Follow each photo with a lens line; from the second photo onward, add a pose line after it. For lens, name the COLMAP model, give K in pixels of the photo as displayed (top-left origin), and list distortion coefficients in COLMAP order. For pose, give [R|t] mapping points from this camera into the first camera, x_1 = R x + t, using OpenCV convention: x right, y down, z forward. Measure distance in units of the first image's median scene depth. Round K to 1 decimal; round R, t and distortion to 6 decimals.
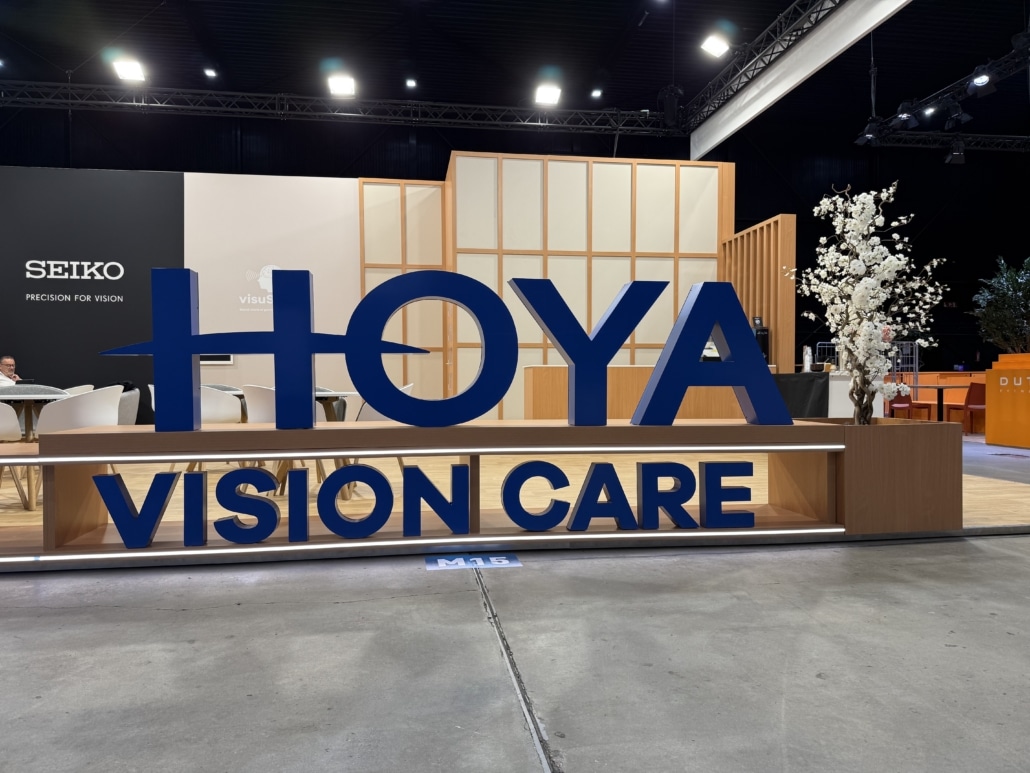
lens RADIAL K [[731.1, 0, 512.7], [0, 731.1, 392.3], [0, 0, 1]] dist [0.034869, -0.045786]
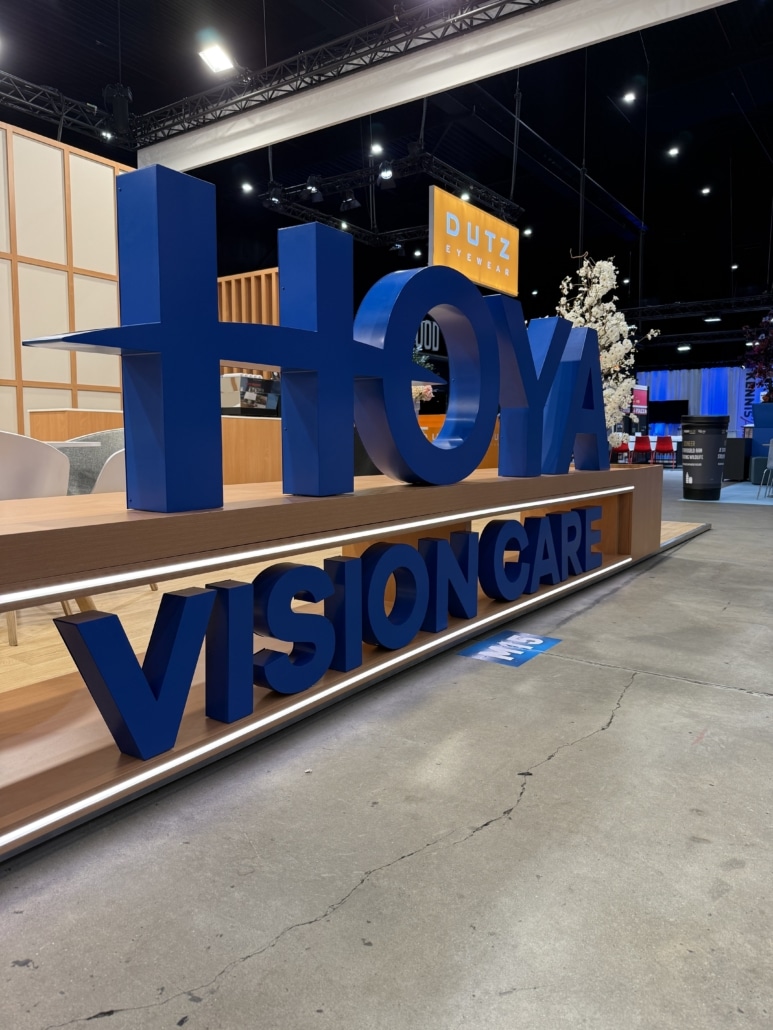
lens RADIAL K [[731.1, 0, 385.3], [0, 731.1, 507.4], [0, 0, 1]] dist [0.034869, -0.045786]
pose [[0.692810, -0.061569, 0.718487, -0.555668], [0.003738, 0.996642, 0.081799, 0.008490], [-0.721111, -0.053985, 0.690713, 0.421497]]
